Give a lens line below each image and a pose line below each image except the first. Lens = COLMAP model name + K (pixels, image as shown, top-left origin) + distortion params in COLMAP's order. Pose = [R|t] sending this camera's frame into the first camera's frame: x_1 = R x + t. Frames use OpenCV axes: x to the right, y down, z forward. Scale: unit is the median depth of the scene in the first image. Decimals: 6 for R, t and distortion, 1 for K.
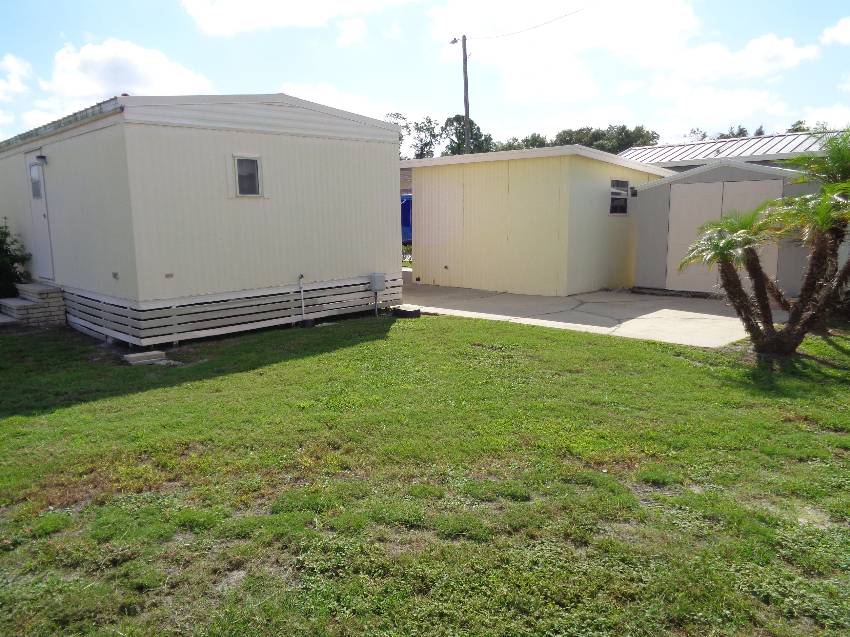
lens RADIAL K [[634.8, 0, 423.0], [0, 634.8, 311.9], [0, 0, 1]] dist [-0.000792, 0.008176]
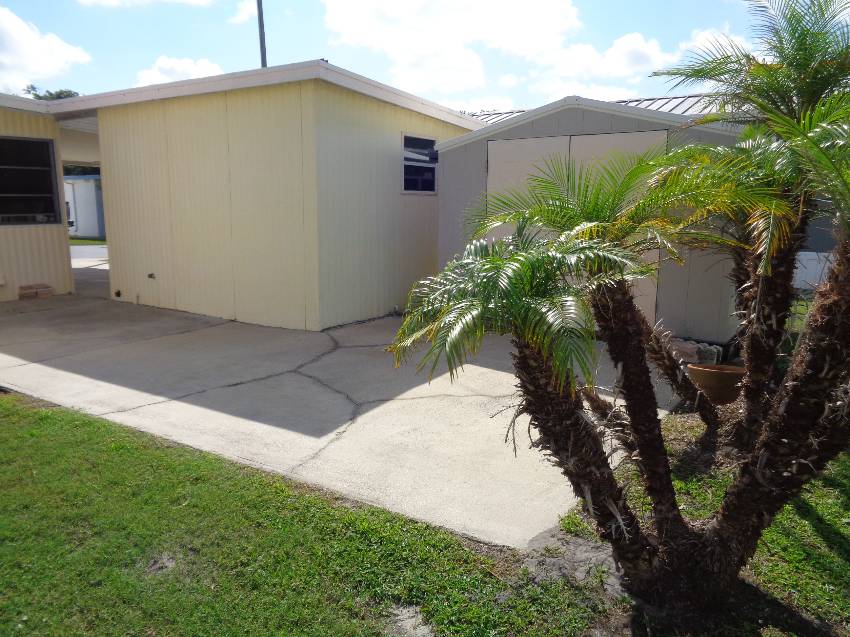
lens RADIAL K [[634.8, 0, 410.7], [0, 634.8, 322.8], [0, 0, 1]] dist [-0.000792, 0.008176]
pose [[0.986368, -0.013655, 0.163989, 0.329730], [0.007627, 0.999274, 0.037331, -0.082670], [-0.164380, -0.035572, 0.985756, 0.638337]]
